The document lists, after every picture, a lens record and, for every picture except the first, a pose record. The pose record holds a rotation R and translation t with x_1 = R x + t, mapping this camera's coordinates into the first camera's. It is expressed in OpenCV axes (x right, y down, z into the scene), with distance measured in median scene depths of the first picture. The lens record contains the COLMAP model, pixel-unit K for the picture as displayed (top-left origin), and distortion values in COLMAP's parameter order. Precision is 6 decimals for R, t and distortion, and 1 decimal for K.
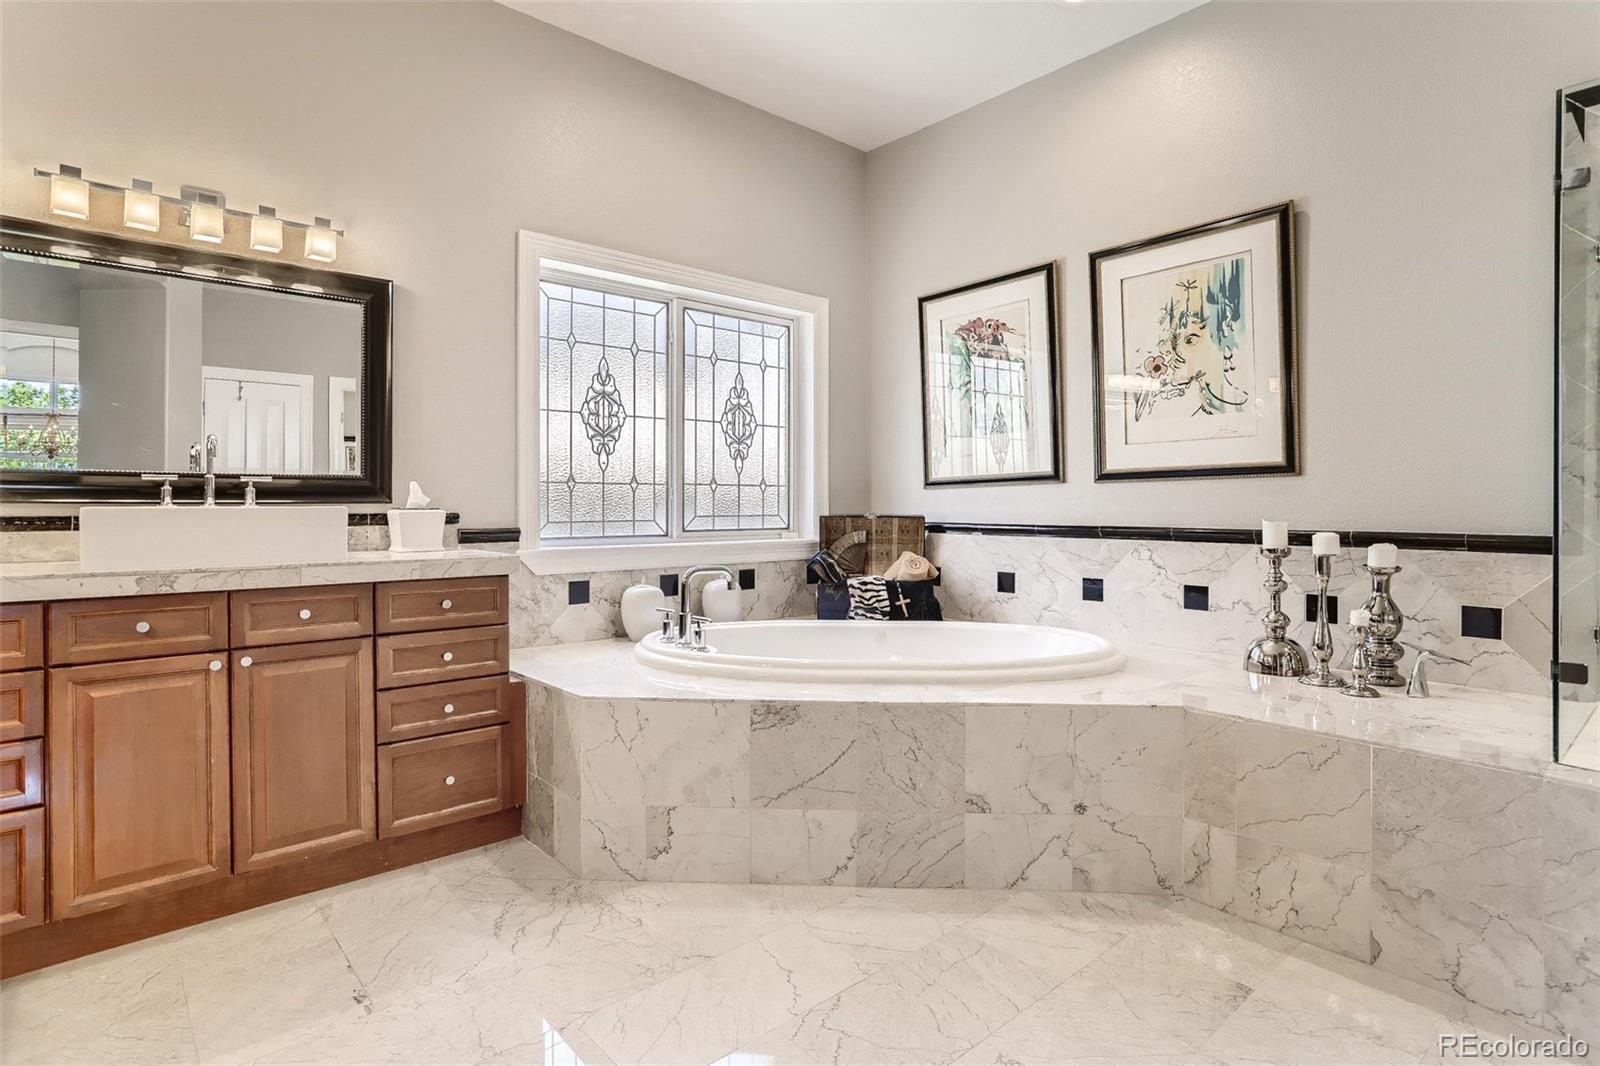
lens RADIAL K [[806.9, 0, 804.3], [0, 806.9, 517.4], [0, 0, 1]] dist [-0.028486, 0.010344]
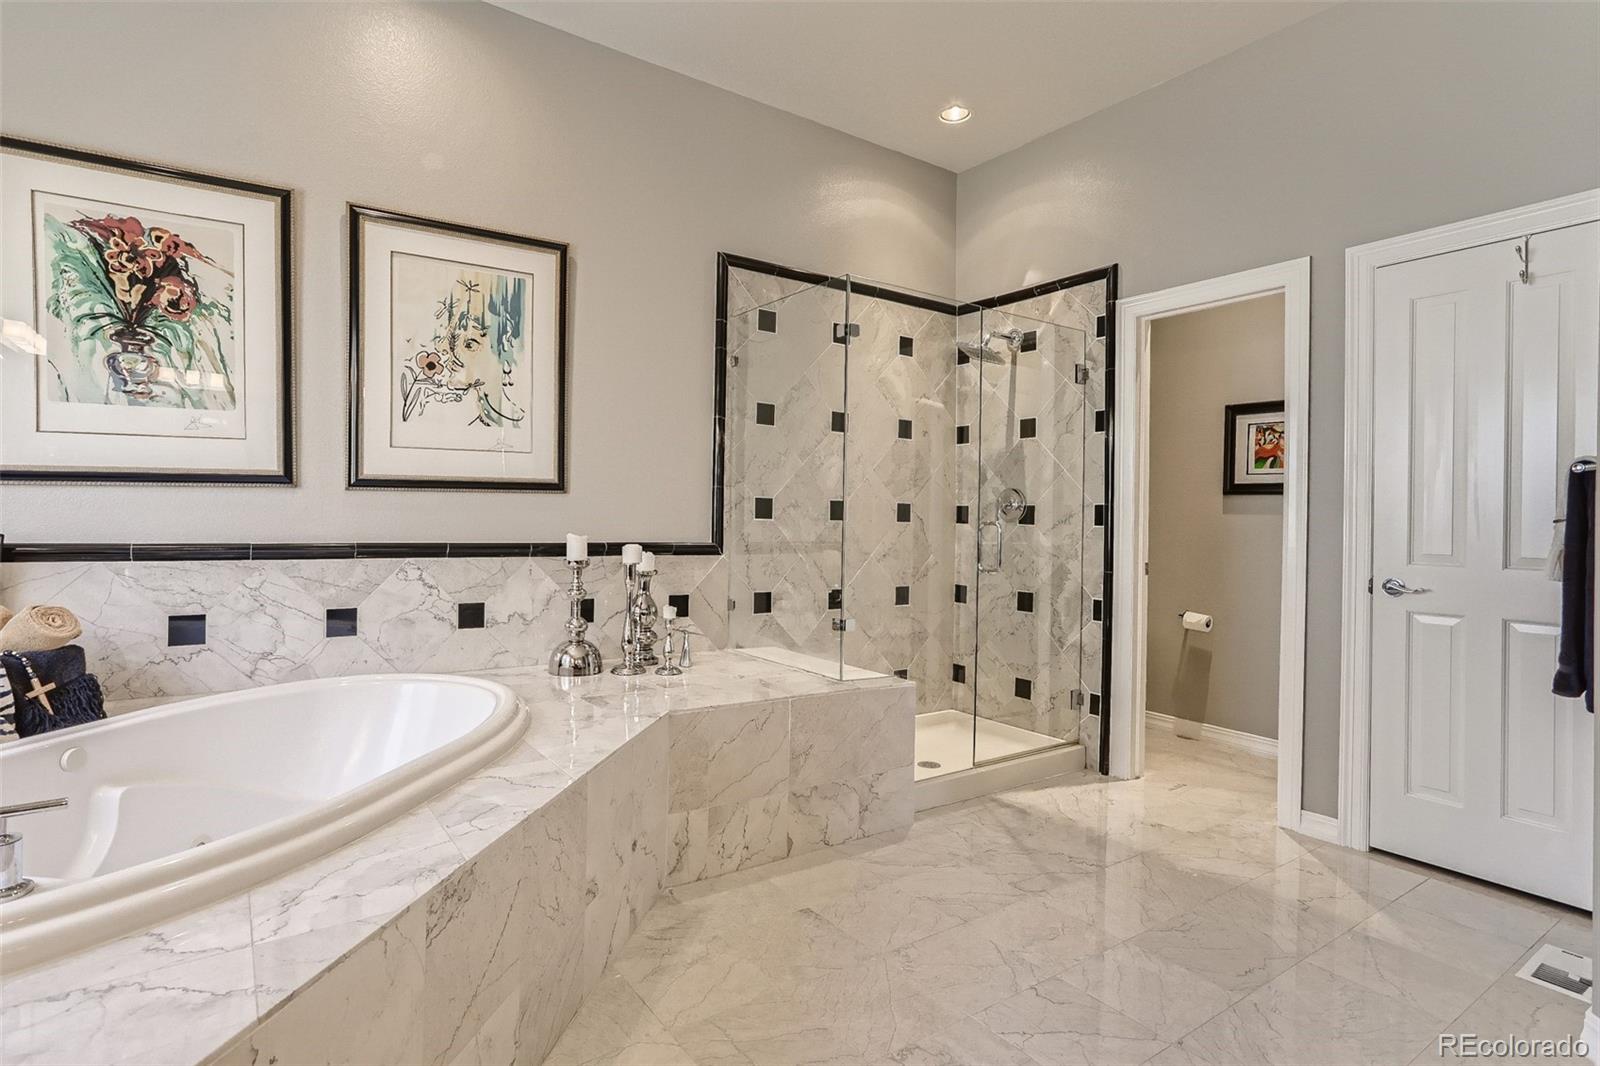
lens RADIAL K [[806.9, 0, 768.6], [0, 806.9, 523.2], [0, 0, 1]] dist [-0.028486, 0.010344]
pose [[0.135115, -0.004324, 0.990821, -0.423614], [-0.000623, 0.999990, 0.004449, -0.014917], [-0.990830, -0.001219, 0.135111, 0.534160]]
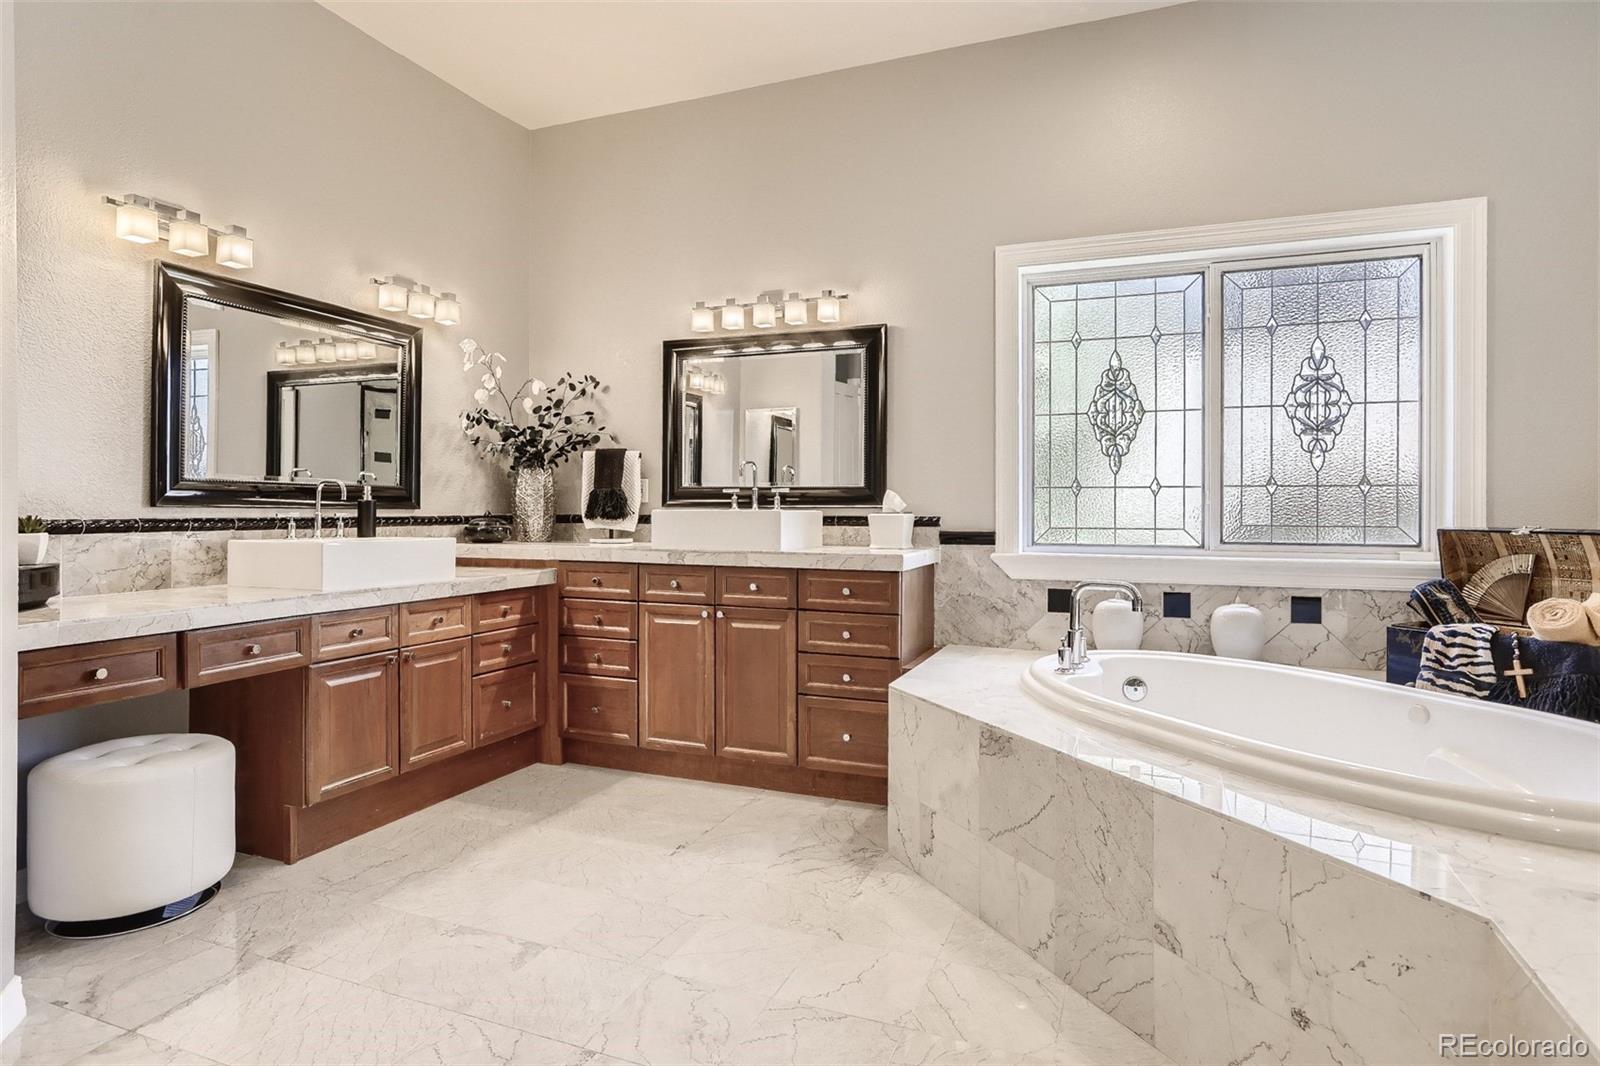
lens RADIAL K [[872.5, 0, 815.6], [0, 872.5, 516.7], [0, 0, 1]] dist [-0.027513, 0.010792]
pose [[0.458165, 0.012024, -0.888786, 0.558778], [-0.017786, 0.999832, 0.004358, -0.007764], [0.888689, 0.013811, 0.458302, 0.278007]]
